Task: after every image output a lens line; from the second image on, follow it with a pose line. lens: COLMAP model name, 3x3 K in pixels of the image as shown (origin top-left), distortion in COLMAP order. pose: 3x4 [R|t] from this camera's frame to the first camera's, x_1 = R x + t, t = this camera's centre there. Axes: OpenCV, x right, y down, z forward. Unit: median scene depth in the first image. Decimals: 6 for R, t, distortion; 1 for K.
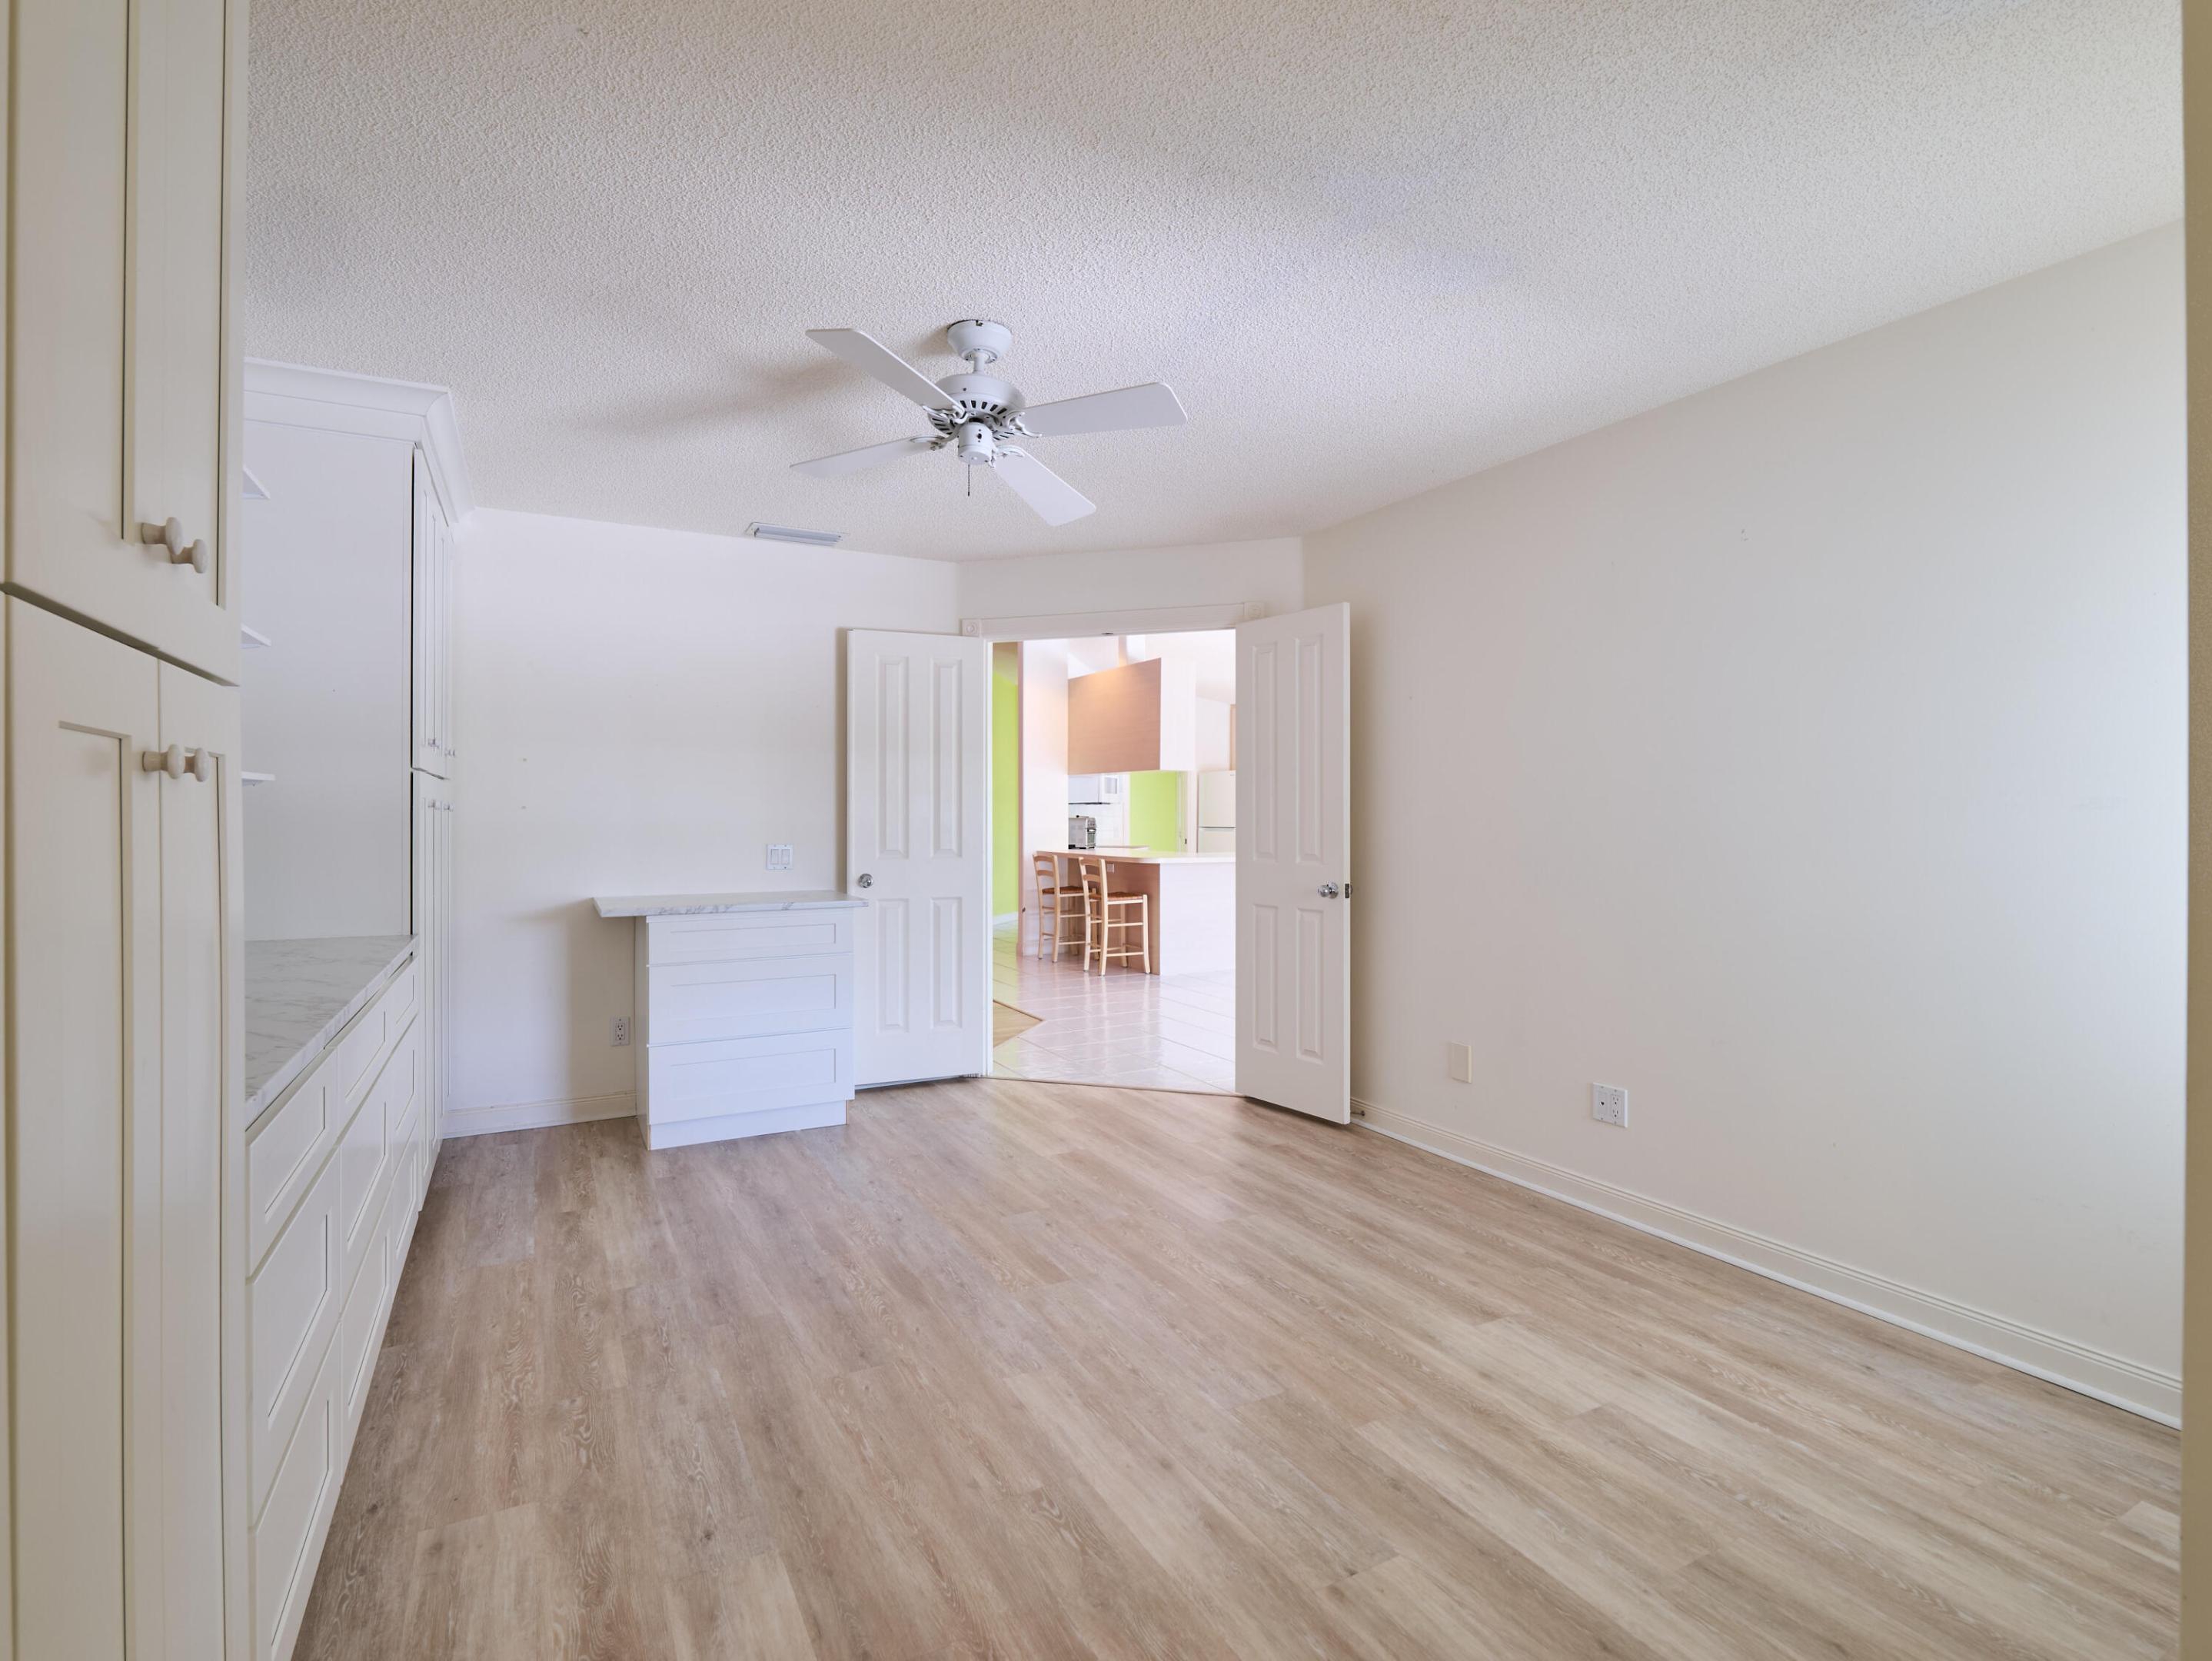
lens RADIAL K [[1061.6, 0, 1106.6], [0, 1061.6, 829.3], [0, 0, 1]] dist [-0.004071, -0.000208]
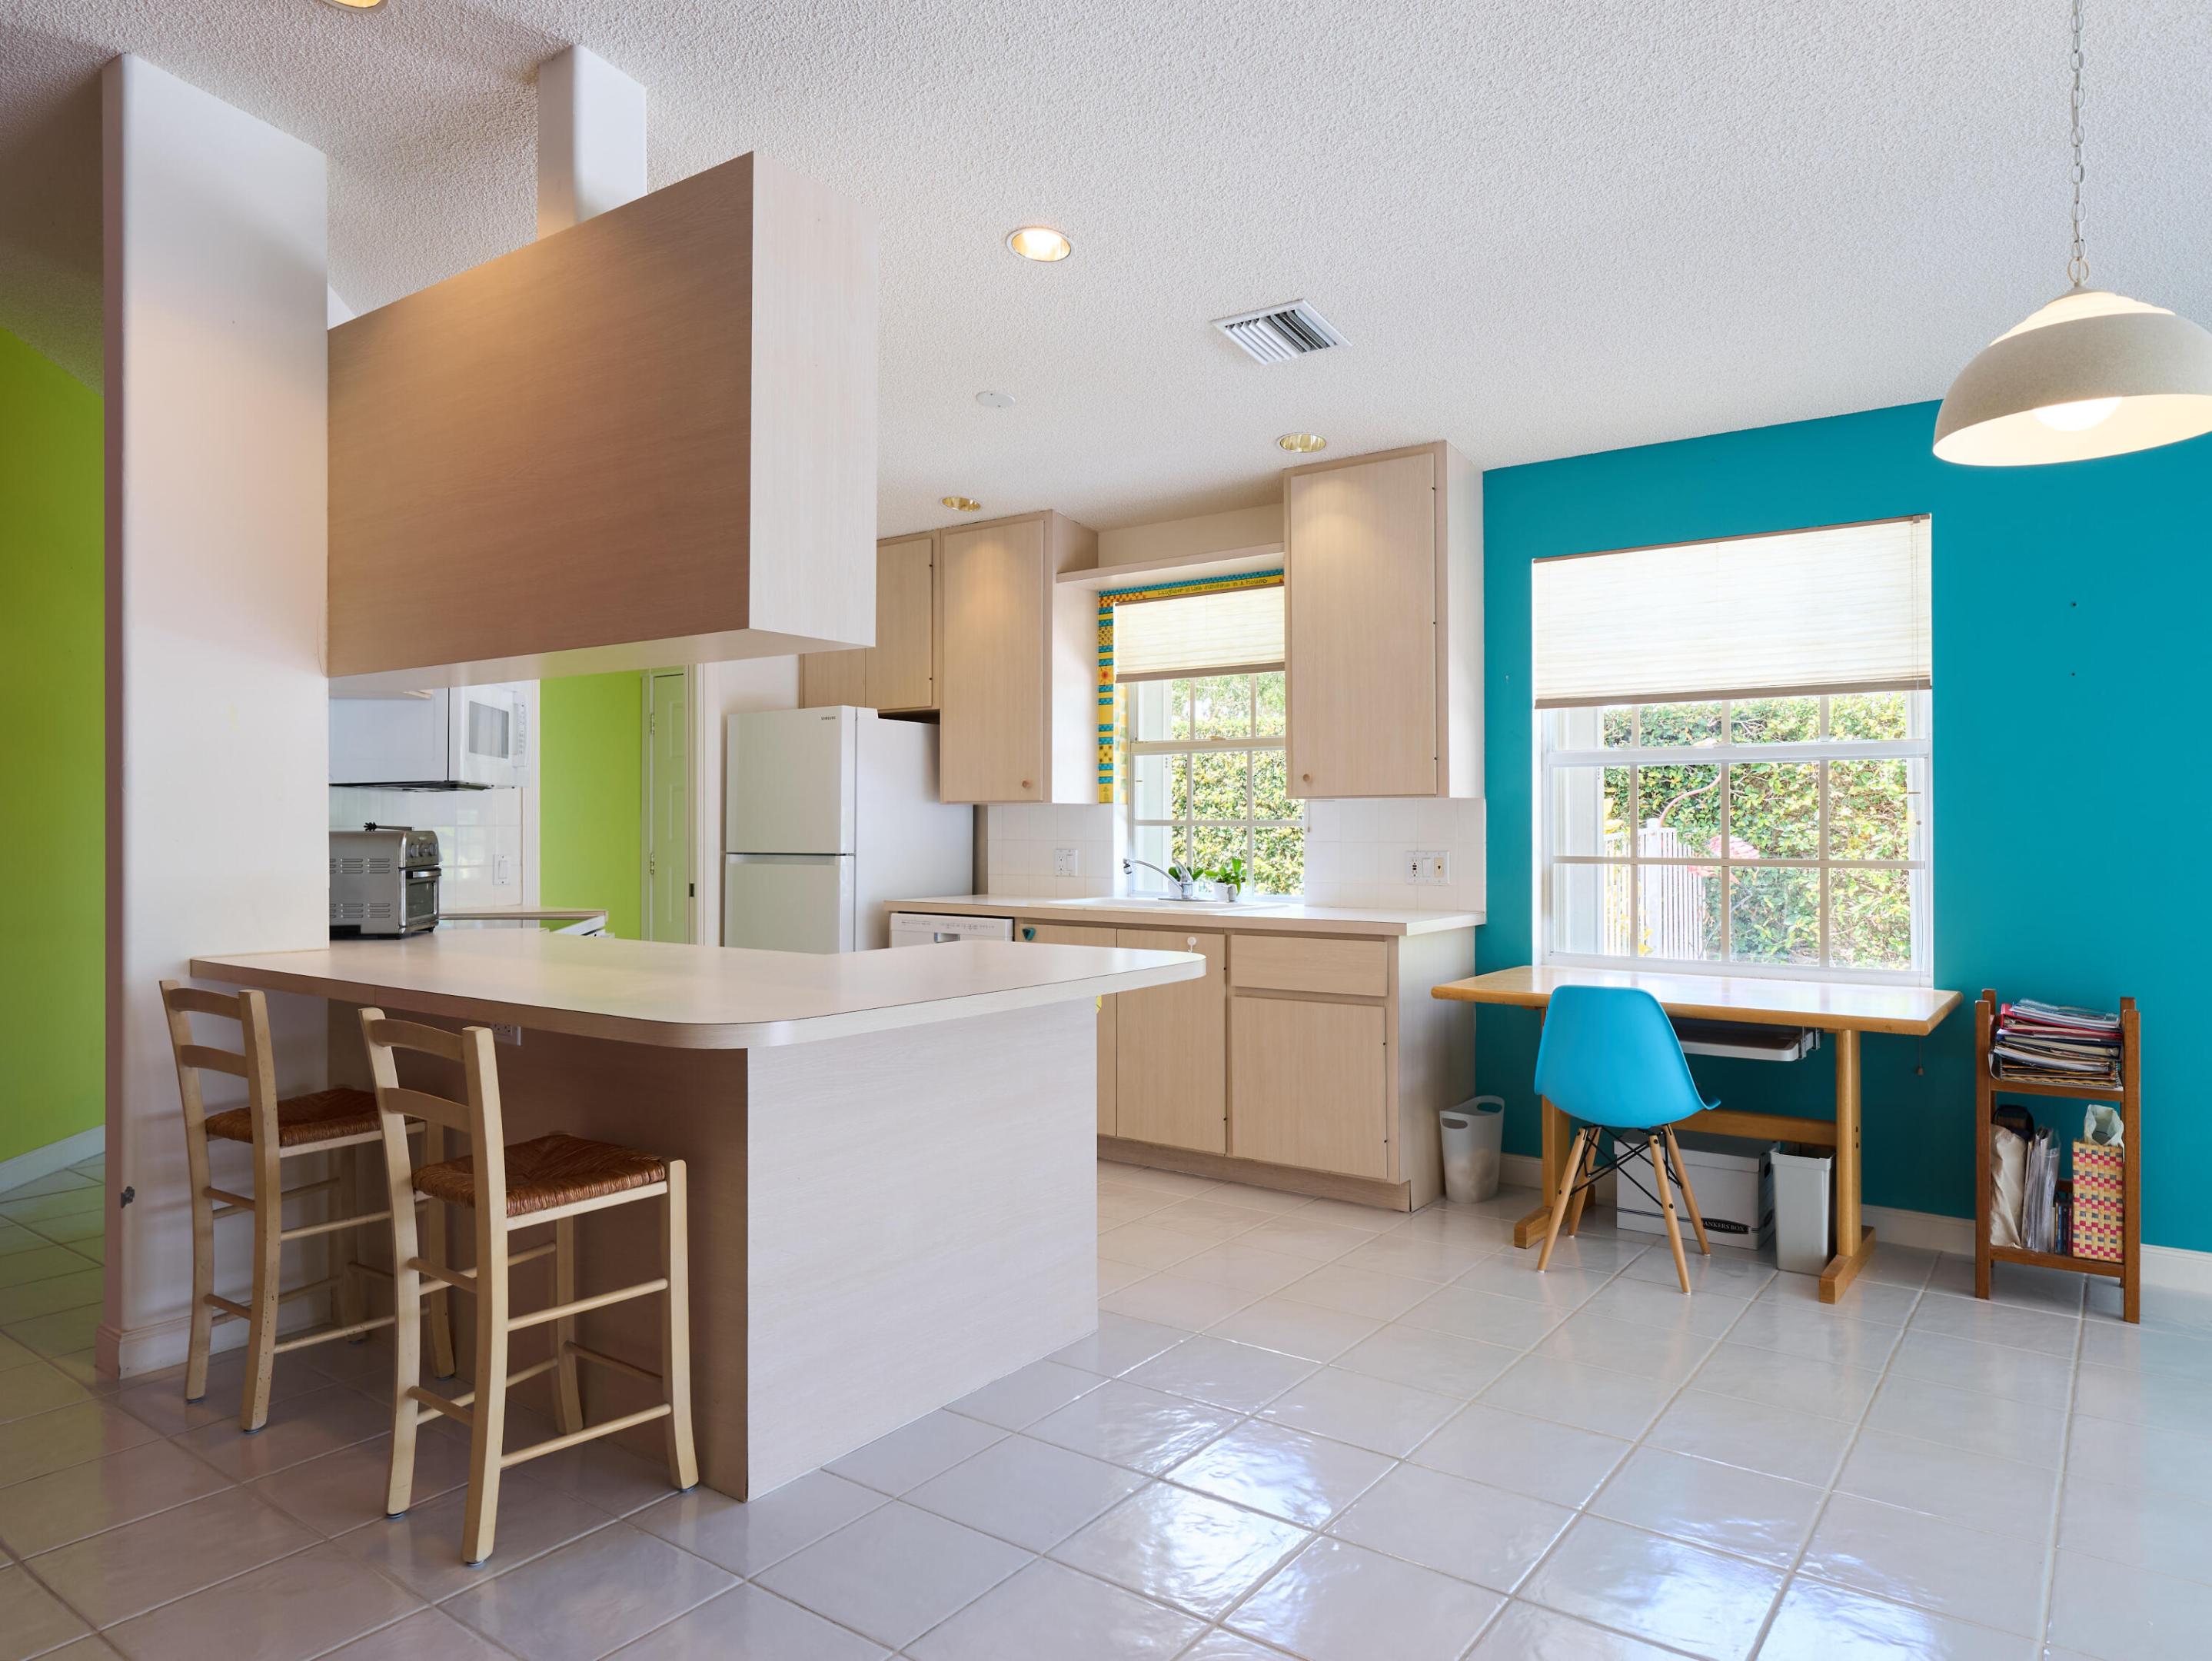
lens RADIAL K [[1403.0, 0, 1112.5], [0, 1403.0, 826.8], [0, 0, 1]] dist [0.001704, 0.000329]
pose [[0.902088, -0.001680, 0.431550, -0.016668], [0.005624, 0.999953, -0.007862, -0.014400], [-0.431517, 0.009519, 0.902055, 0.996155]]
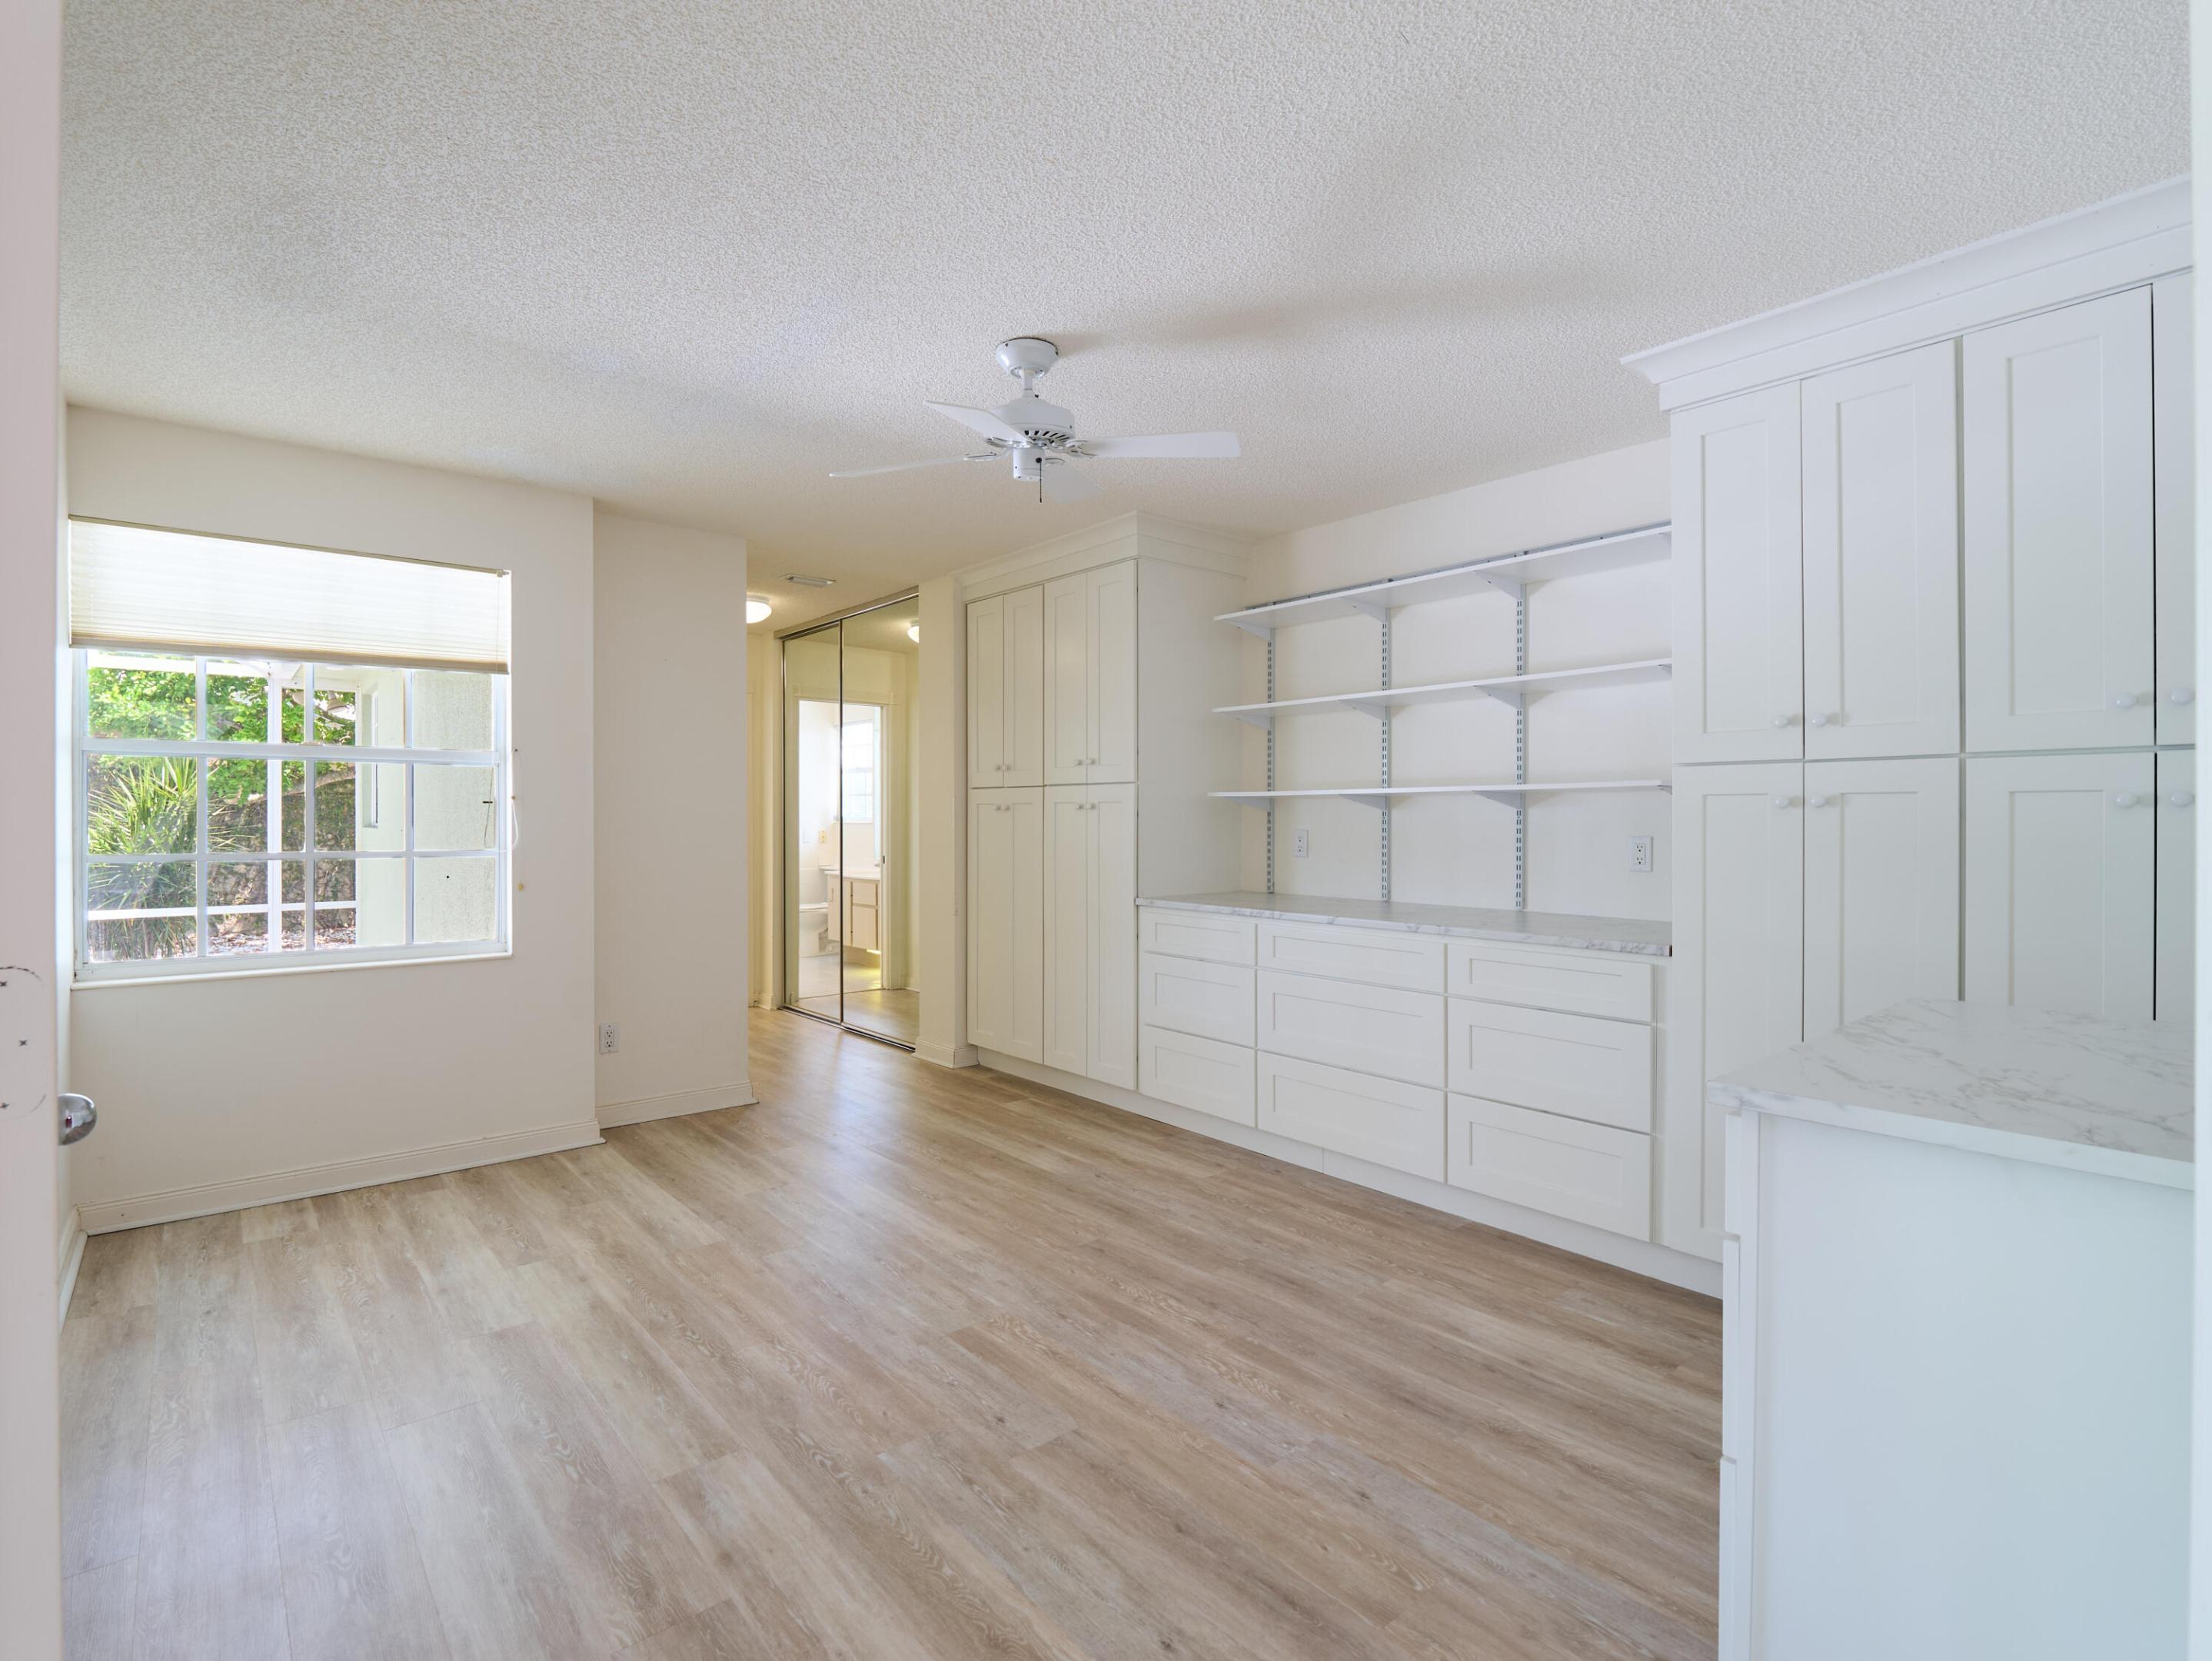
lens RADIAL K [[1061.6, 0, 1100.3], [0, 1061.6, 822.8], [0, 0, 1]] dist [-0.004071, -0.000208]
pose [[-0.977268, 0.002050, -0.211999, 0.024421], [-0.001296, 0.999877, 0.015643, -0.019001], [0.212005, 0.015562, -0.977145, 1.613689]]
